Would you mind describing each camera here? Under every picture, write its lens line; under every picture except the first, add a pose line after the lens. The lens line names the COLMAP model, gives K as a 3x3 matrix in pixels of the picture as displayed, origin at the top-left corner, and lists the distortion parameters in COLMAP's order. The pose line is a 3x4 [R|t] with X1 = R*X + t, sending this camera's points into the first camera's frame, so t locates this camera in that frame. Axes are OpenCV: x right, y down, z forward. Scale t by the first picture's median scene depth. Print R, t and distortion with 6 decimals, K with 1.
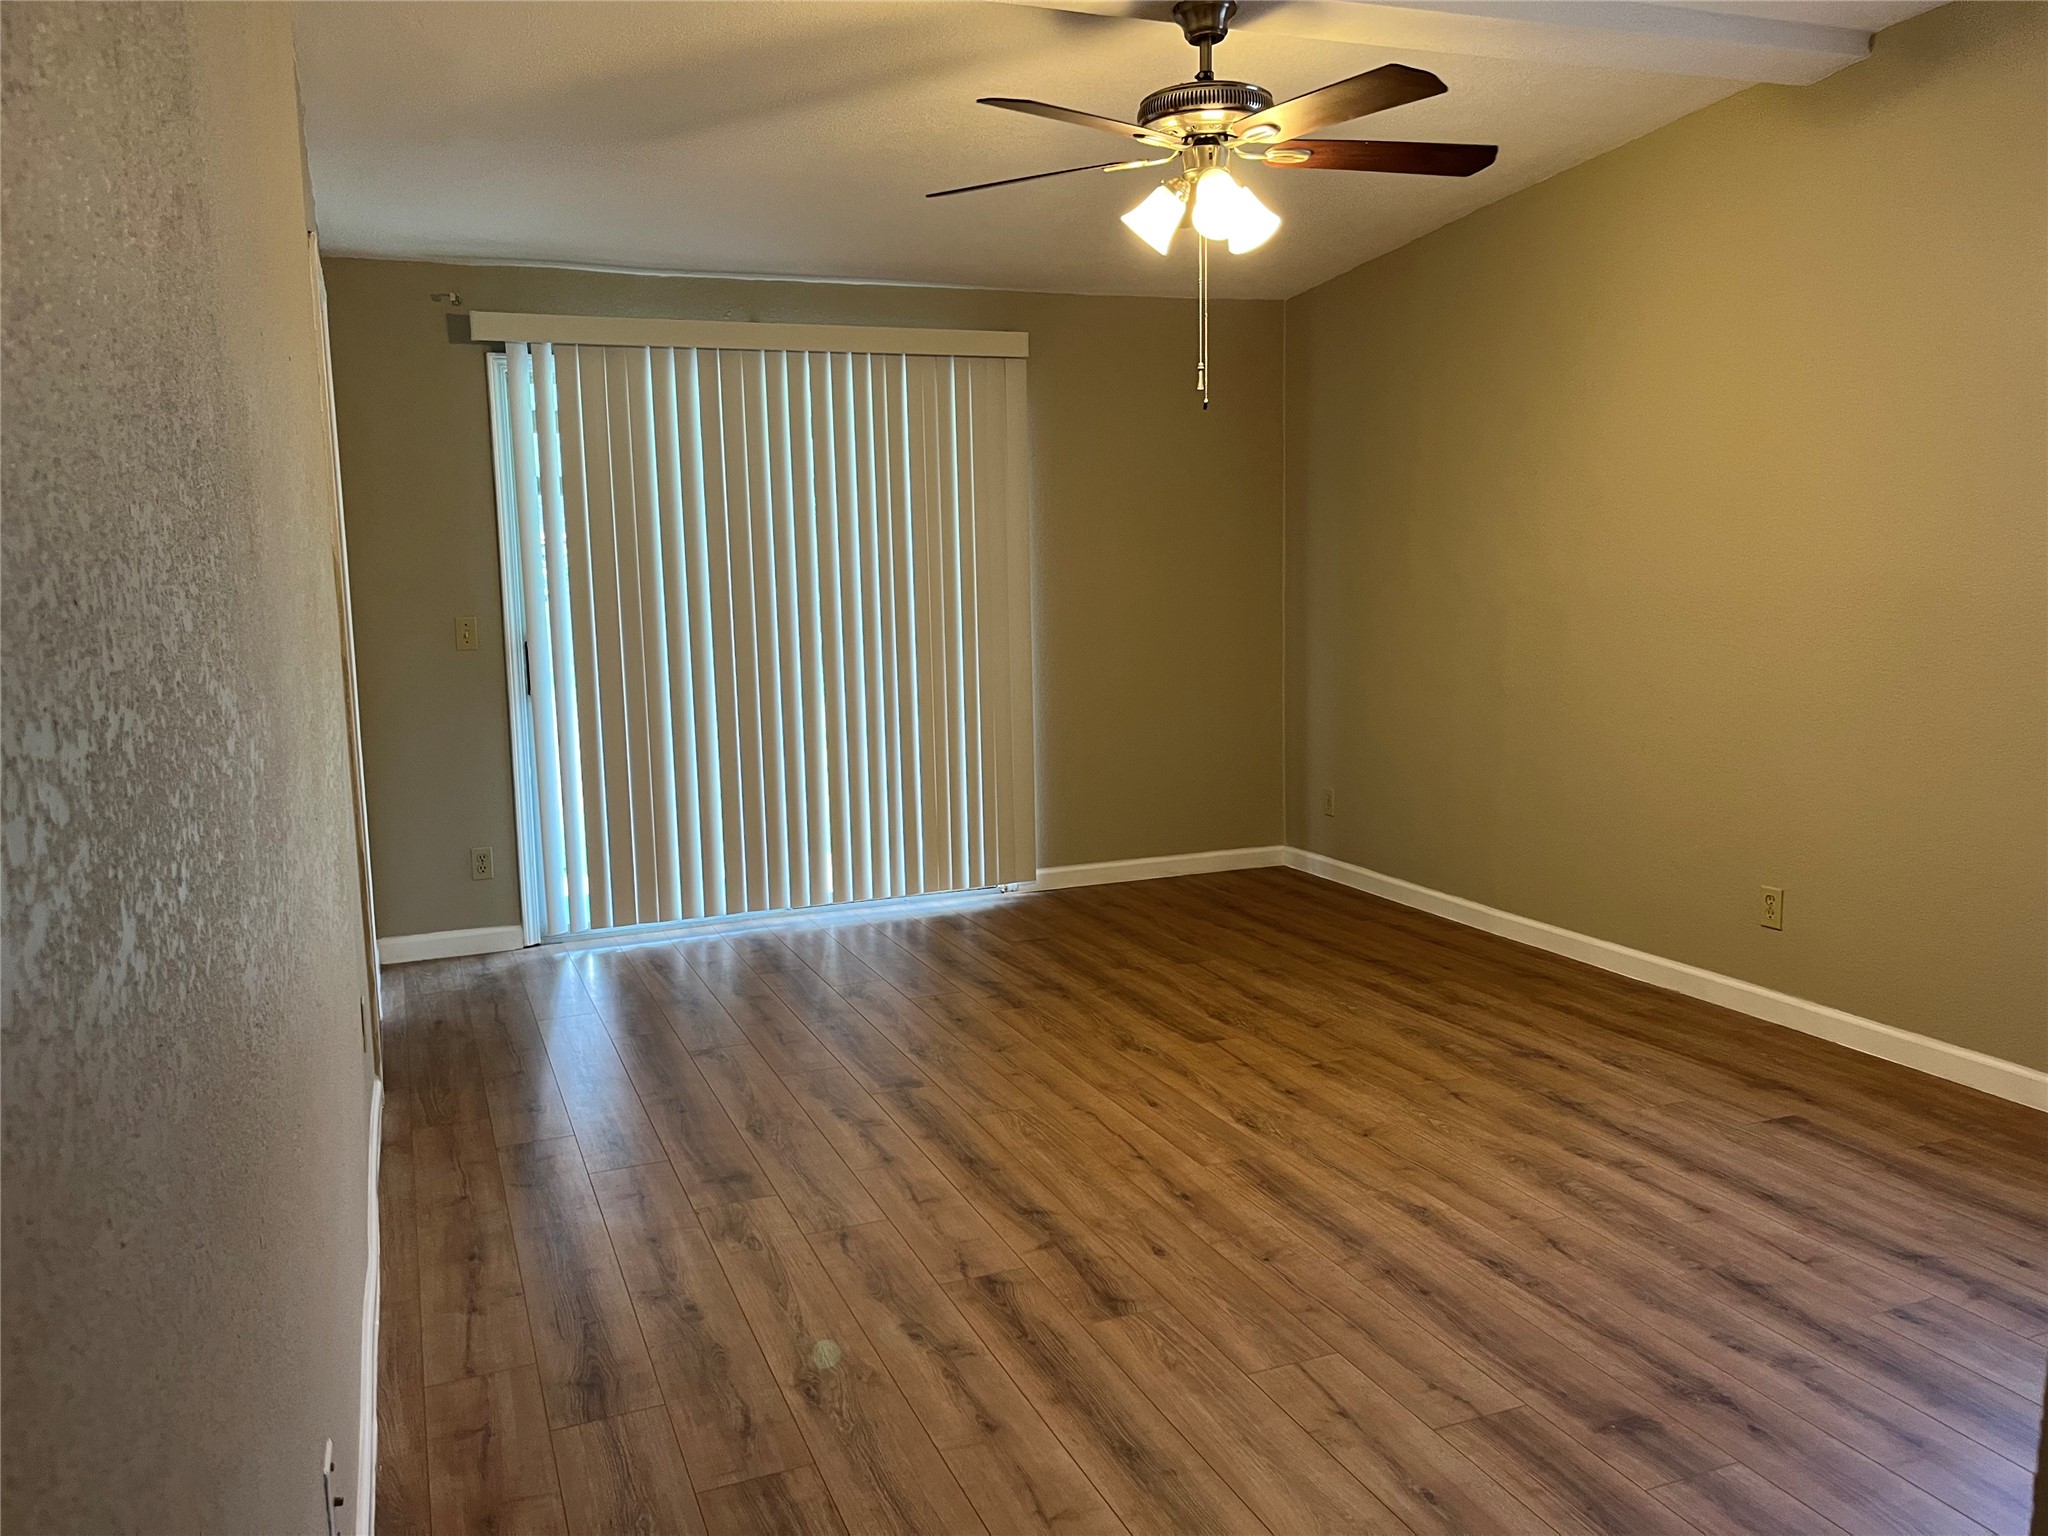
lens RADIAL K [[1563.5, 0, 1037.9], [0, 1563.5, 771.0], [0, 0, 1]] dist [0.059926, -0.085213]
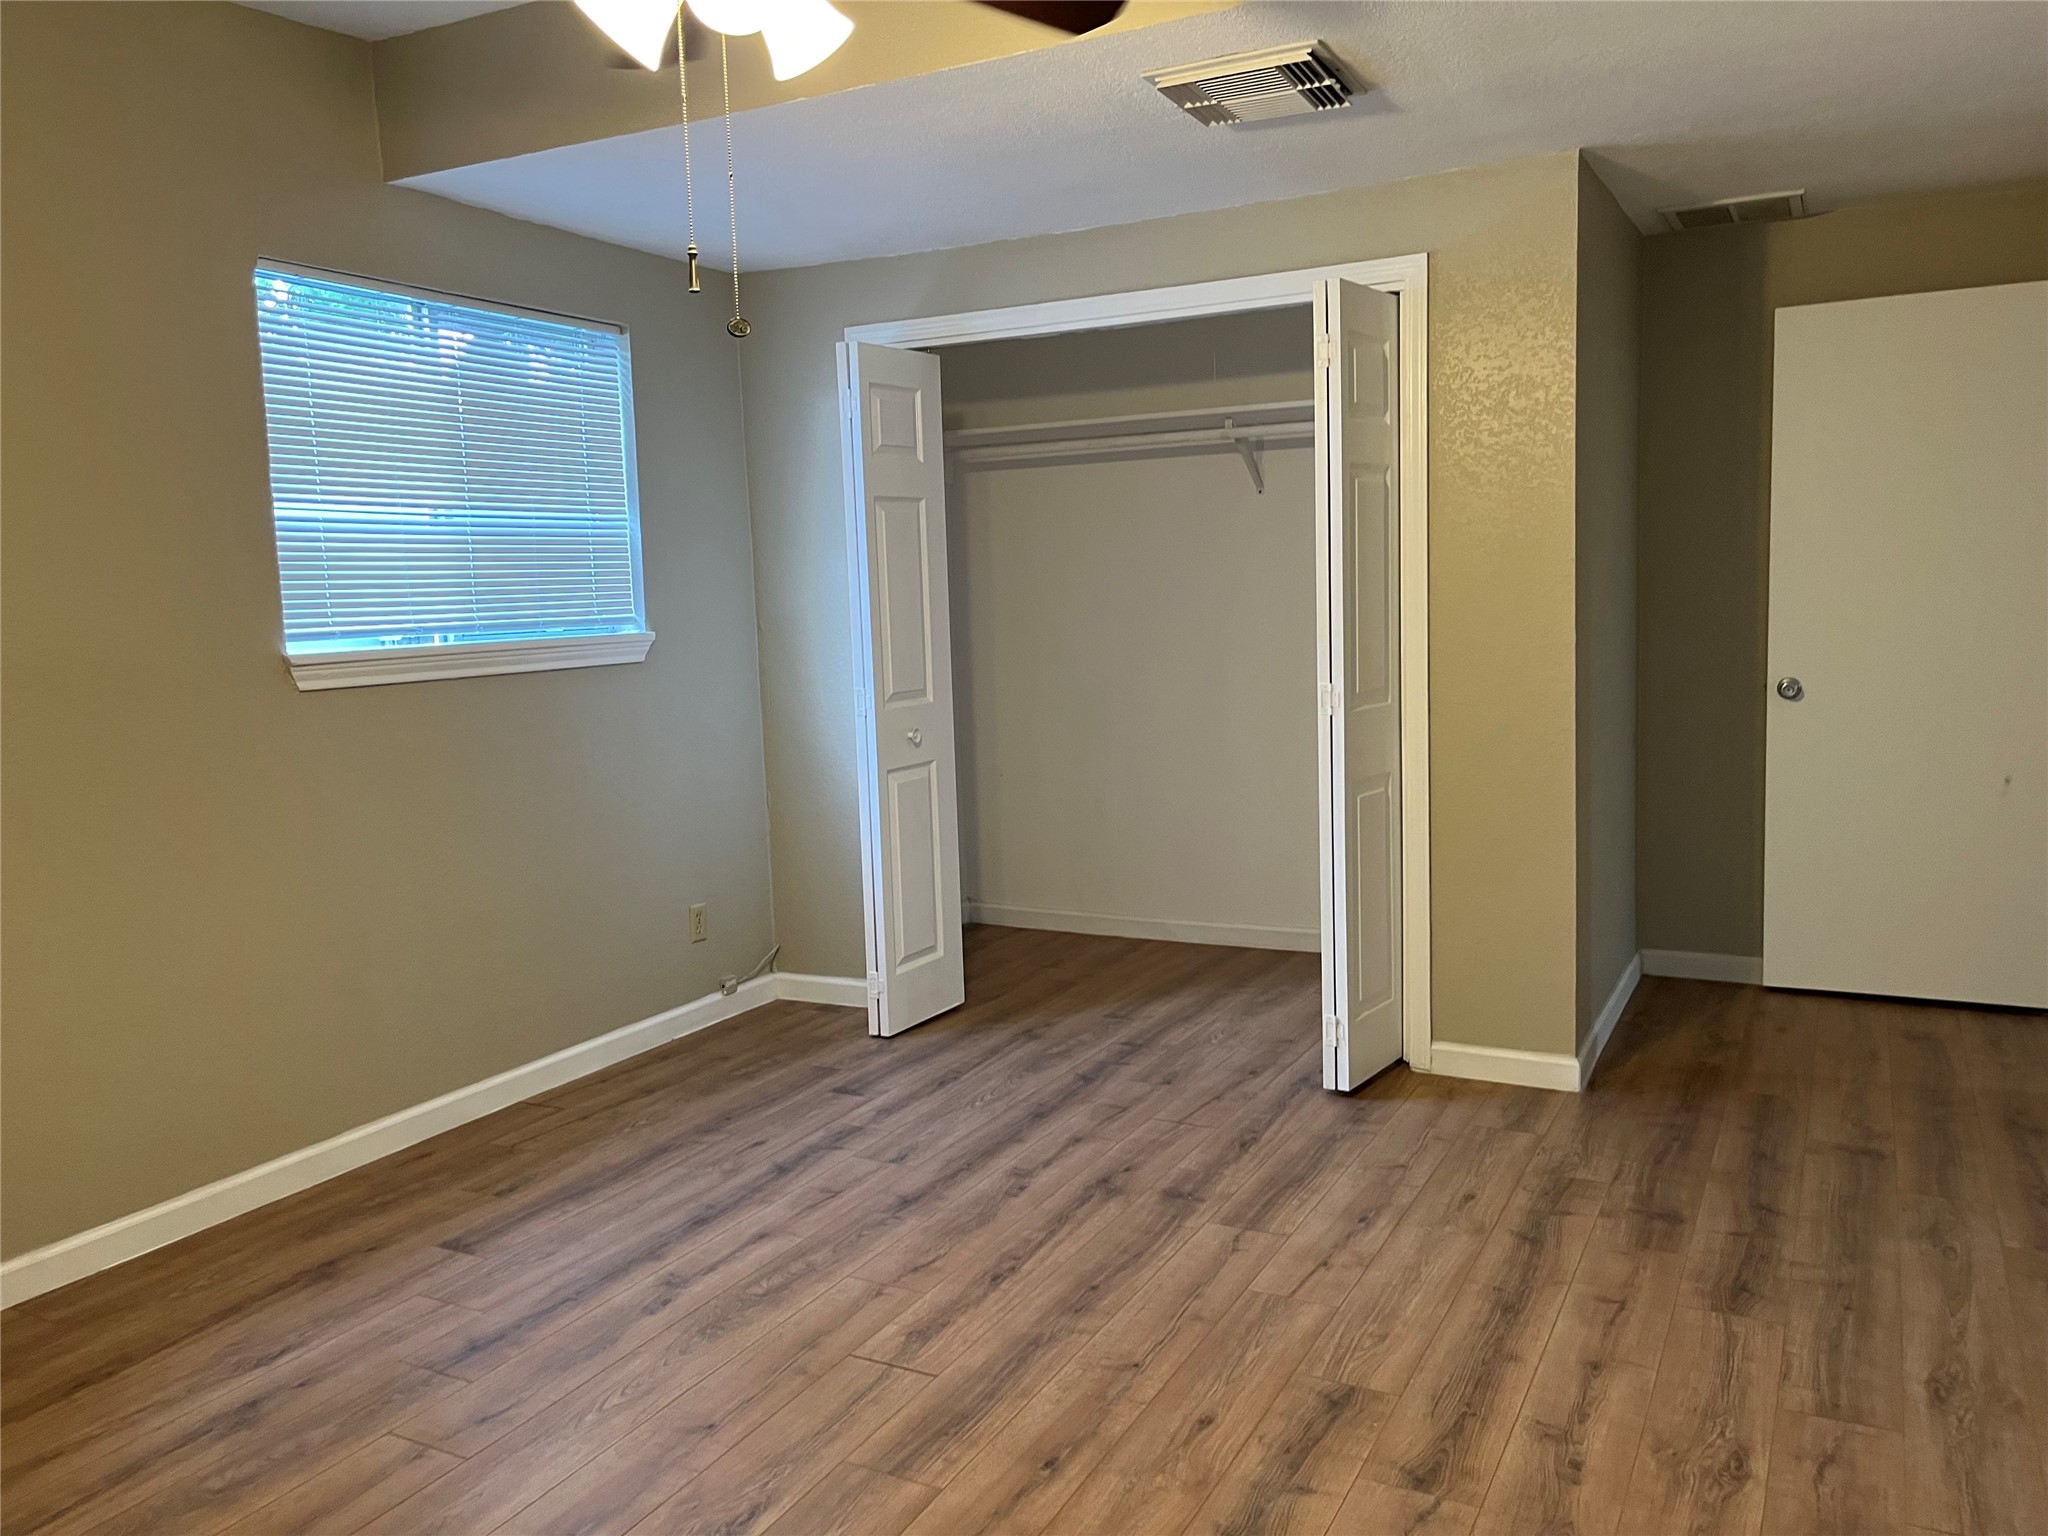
lens RADIAL K [[1563.5, 0, 1014.5], [0, 1563.5, 752.5], [0, 0, 1]] dist [0.059926, -0.085213]
pose [[-0.631674, -0.042837, 0.774049, -0.488826], [0.148975, 0.973155, 0.175429, -0.193808], [-0.760785, 0.226128, -0.608336, 1.529942]]
